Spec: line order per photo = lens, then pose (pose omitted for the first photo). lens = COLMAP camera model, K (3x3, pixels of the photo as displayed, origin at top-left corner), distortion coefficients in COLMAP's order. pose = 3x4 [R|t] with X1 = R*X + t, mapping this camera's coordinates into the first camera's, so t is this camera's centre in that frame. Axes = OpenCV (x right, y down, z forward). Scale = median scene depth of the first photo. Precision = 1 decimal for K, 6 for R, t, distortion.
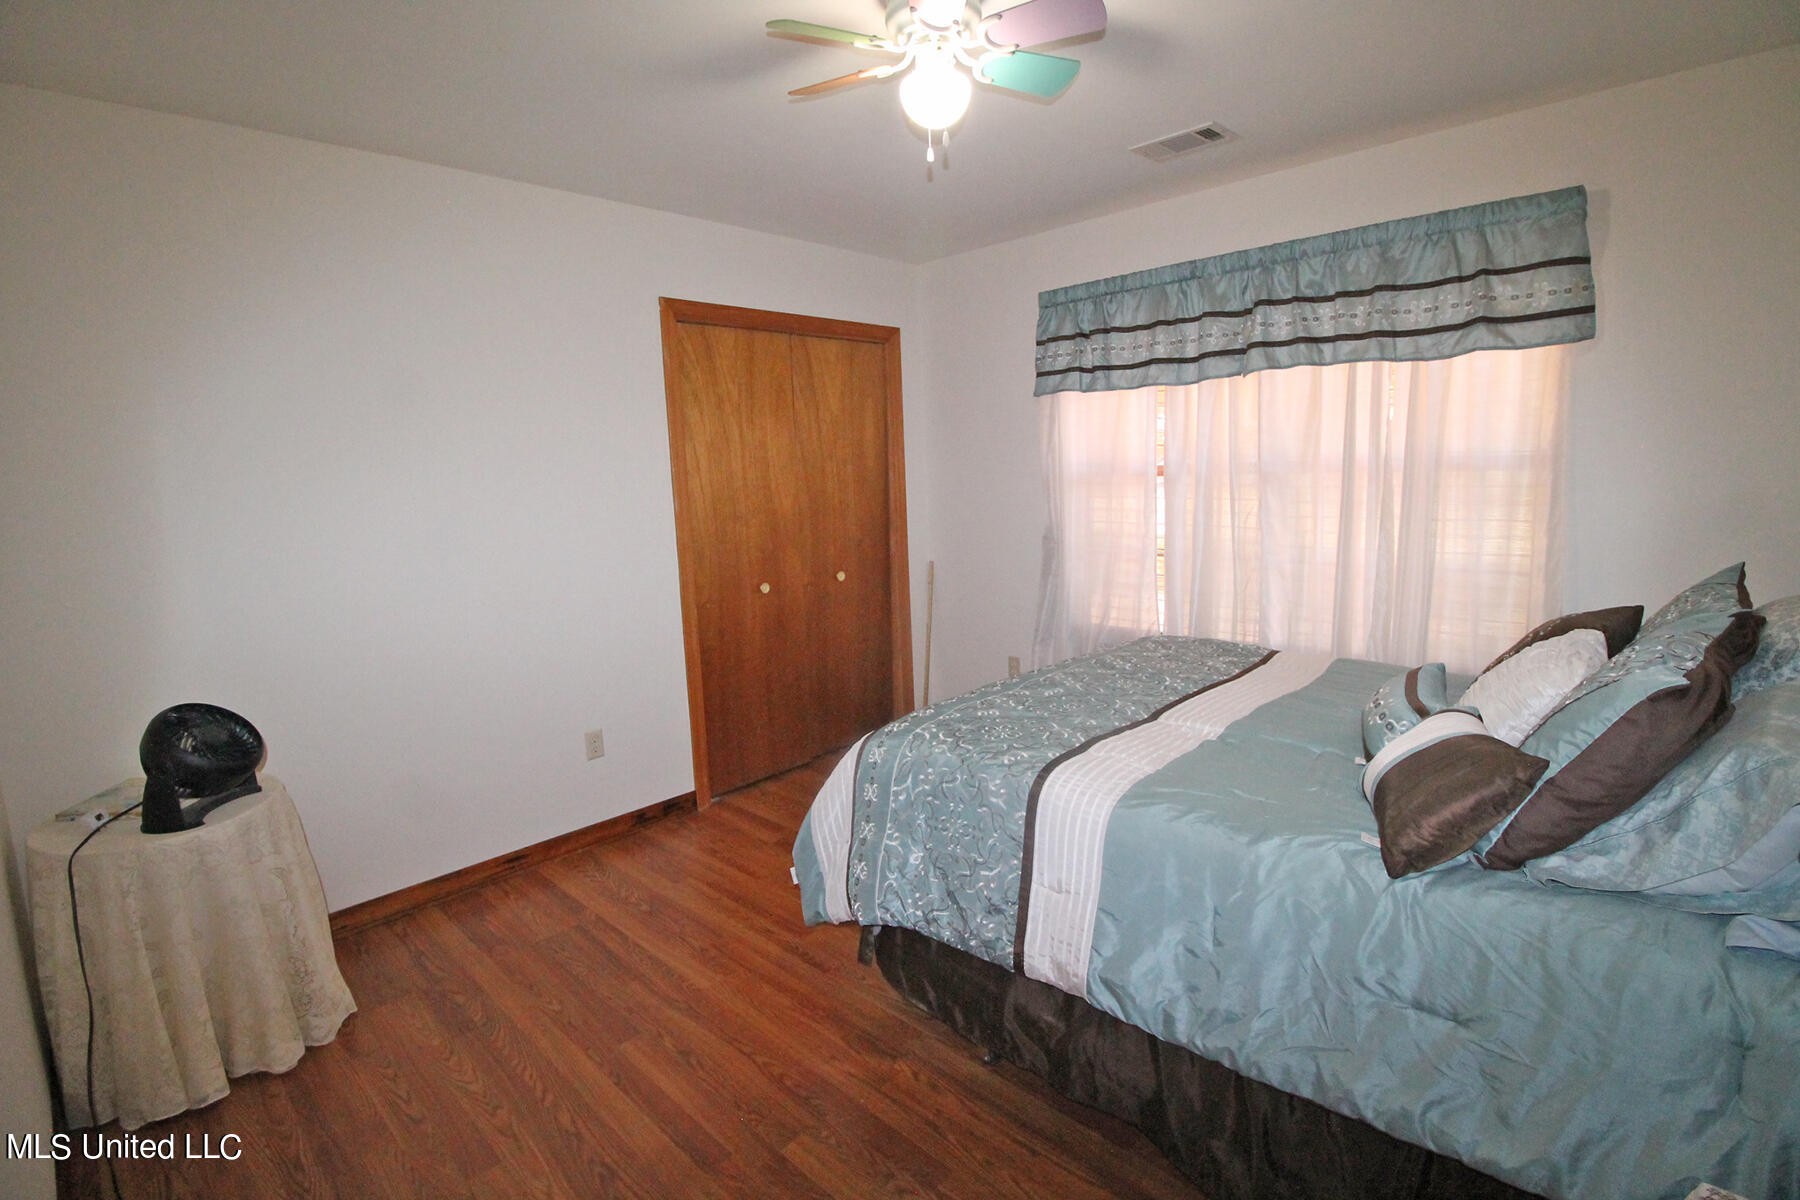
lens RADIAL K [[854.7, 0, 905.2], [0, 854.7, 583.8], [0, 0, 1]] dist [-0.000721, -0.015469]
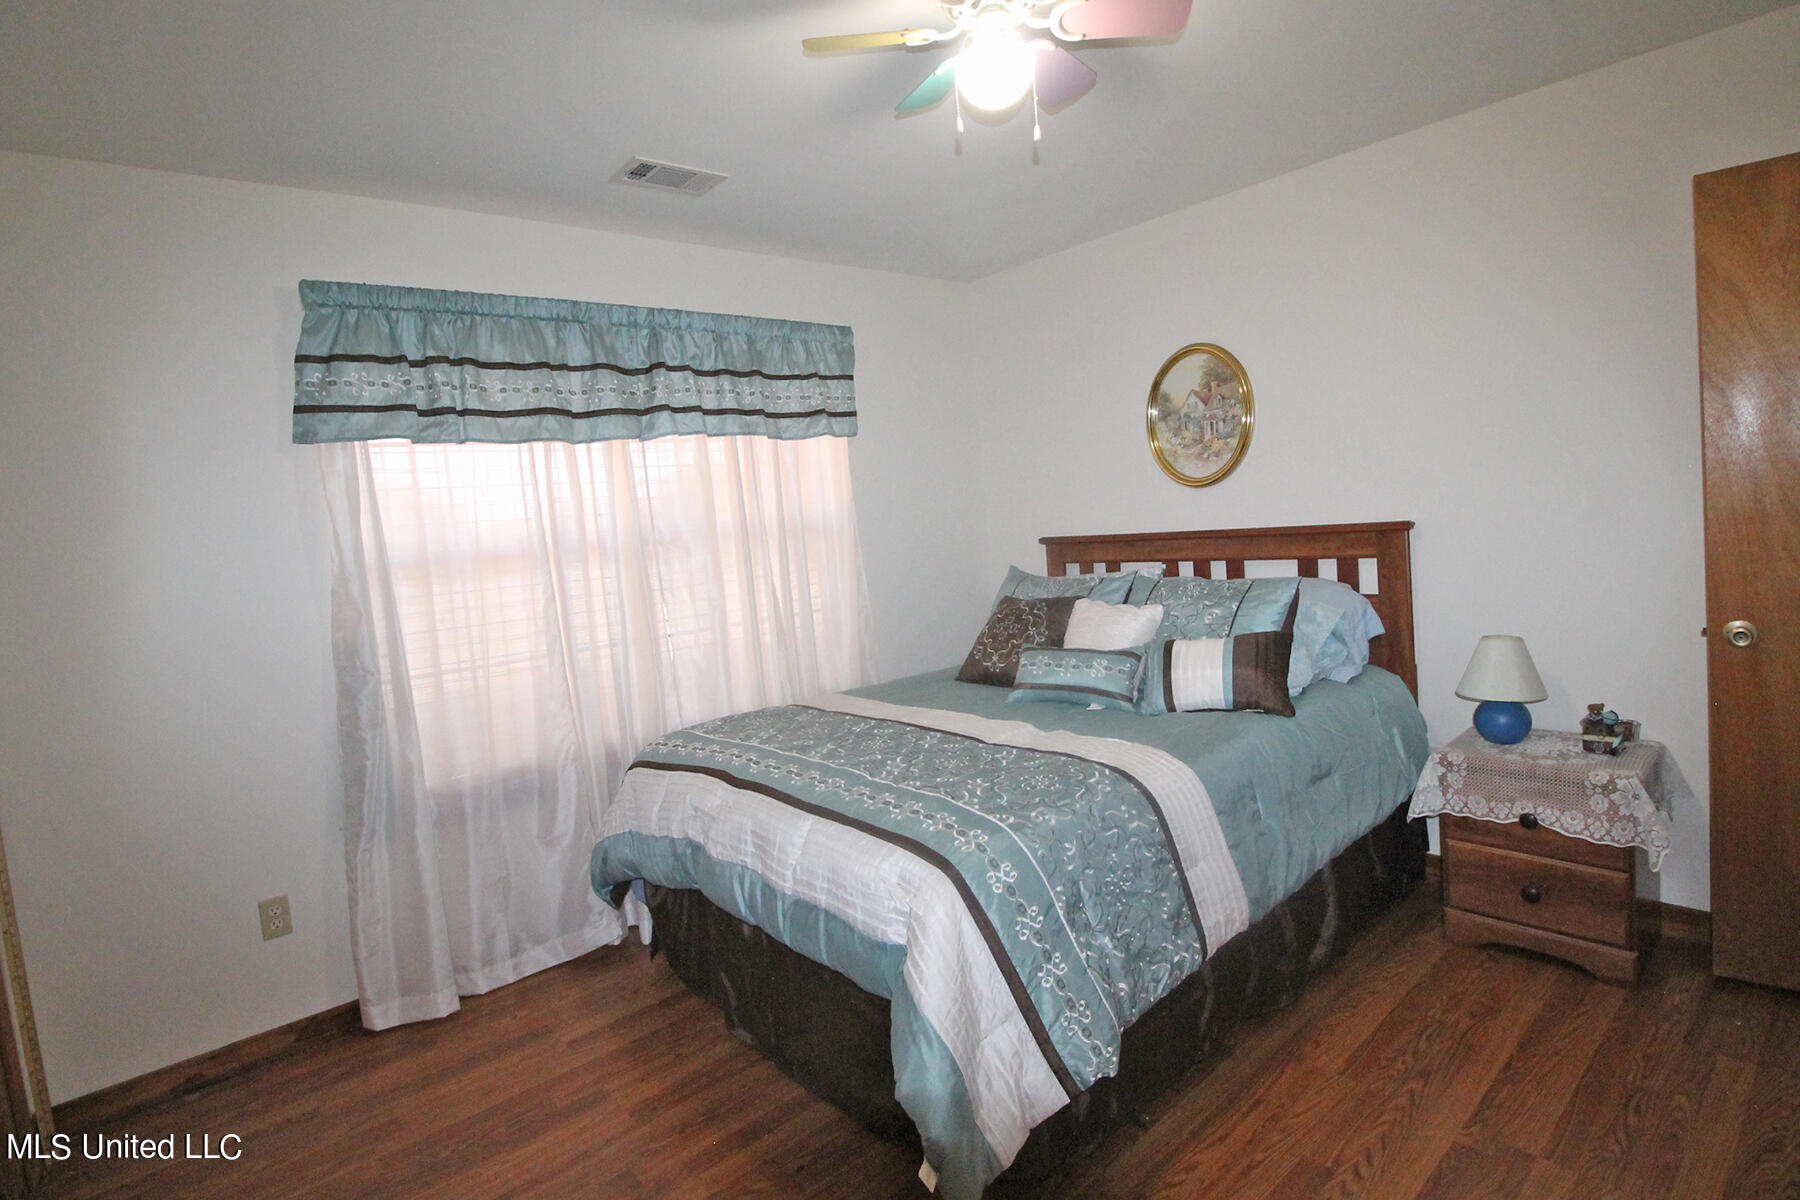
lens RADIAL K [[903.2, 0, 915.7], [0, 903.2, 578.9], [0, 0, 1]] dist [0.003845, -0.019750]
pose [[0.081645, -0.055181, 0.995133, -0.592804], [0.206708, 0.977693, 0.037254, -0.073845], [-0.974990, 0.202661, 0.091230, 0.685598]]
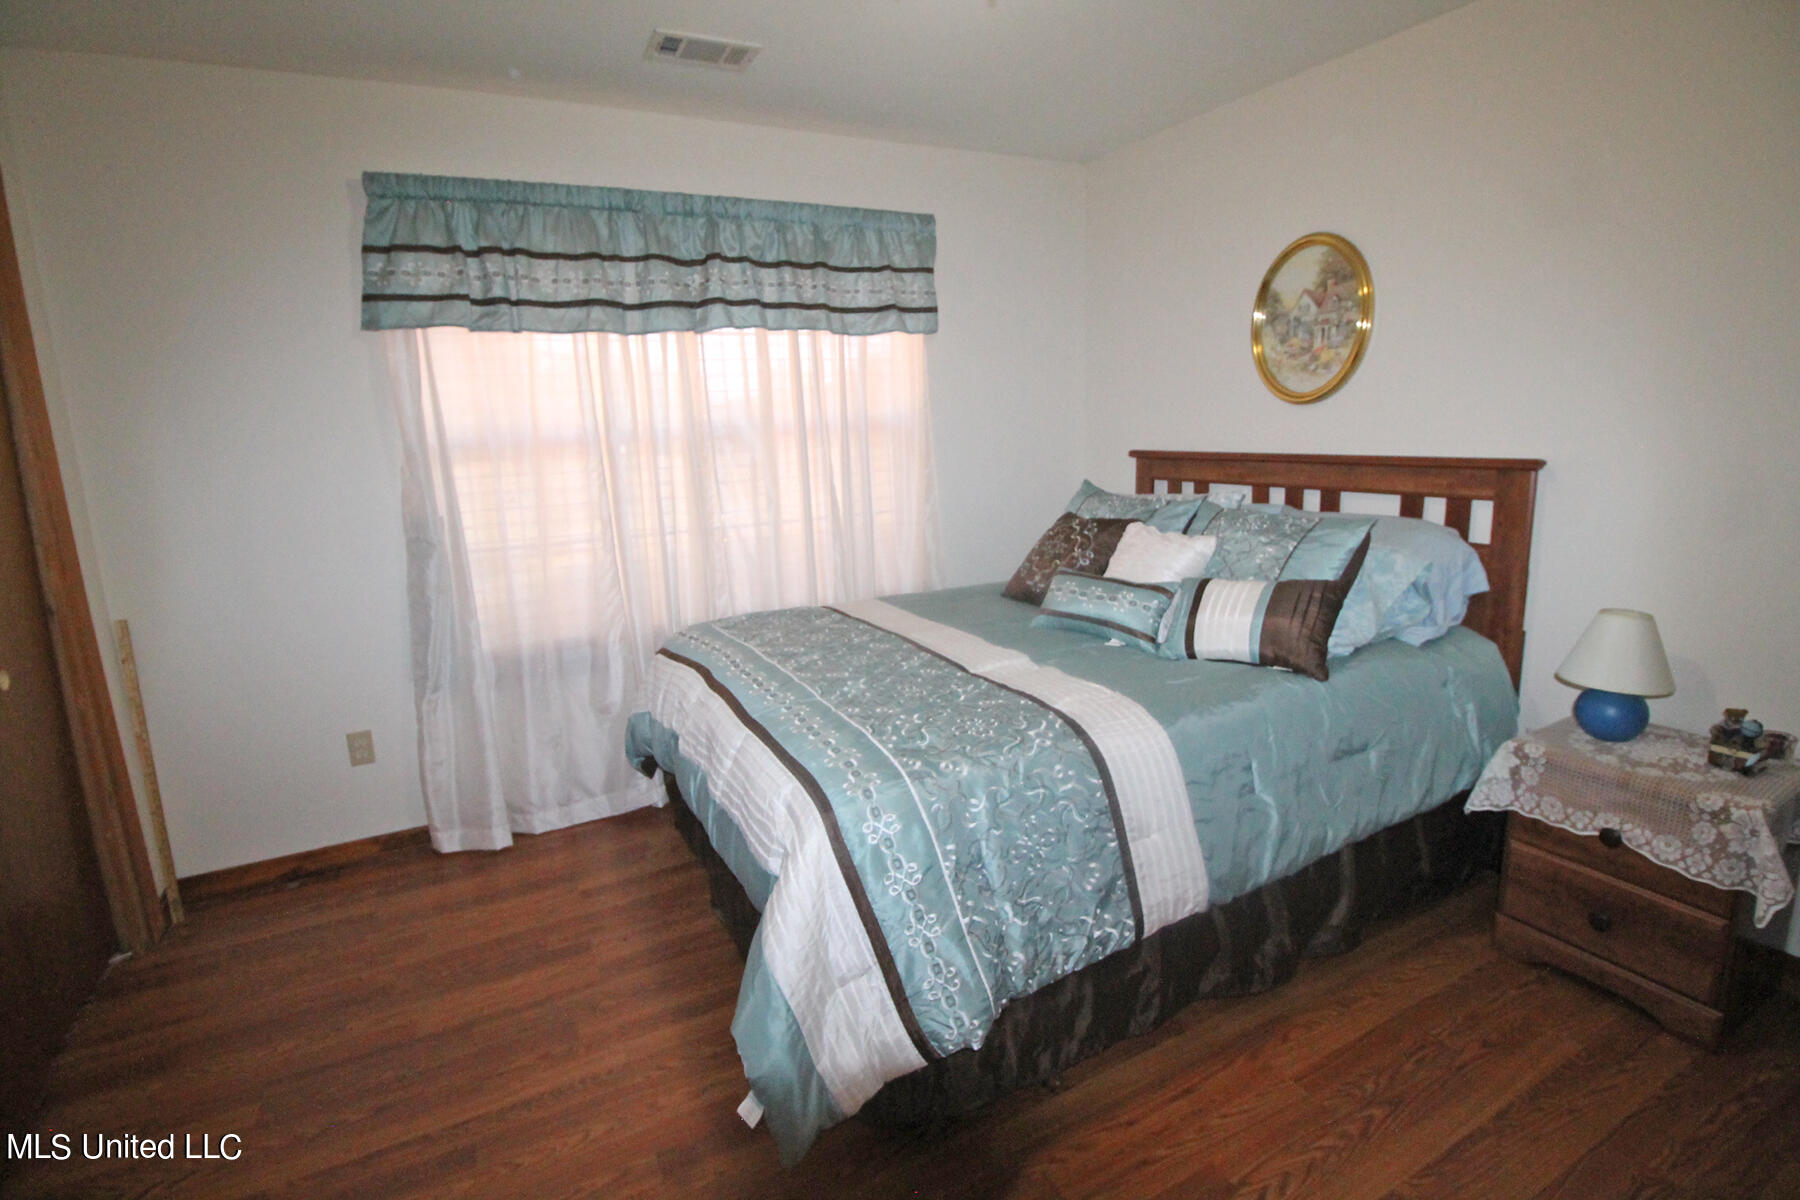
lens RADIAL K [[854.7, 0, 905.2], [0, 854.7, 583.8], [0, 0, 1]] dist [-0.000721, -0.015469]
pose [[0.315218, -0.168320, 0.933973, -0.474304], [0.150823, 0.980523, 0.125806, -0.059754], [-0.936958, 0.101209, 0.334465, 0.527204]]
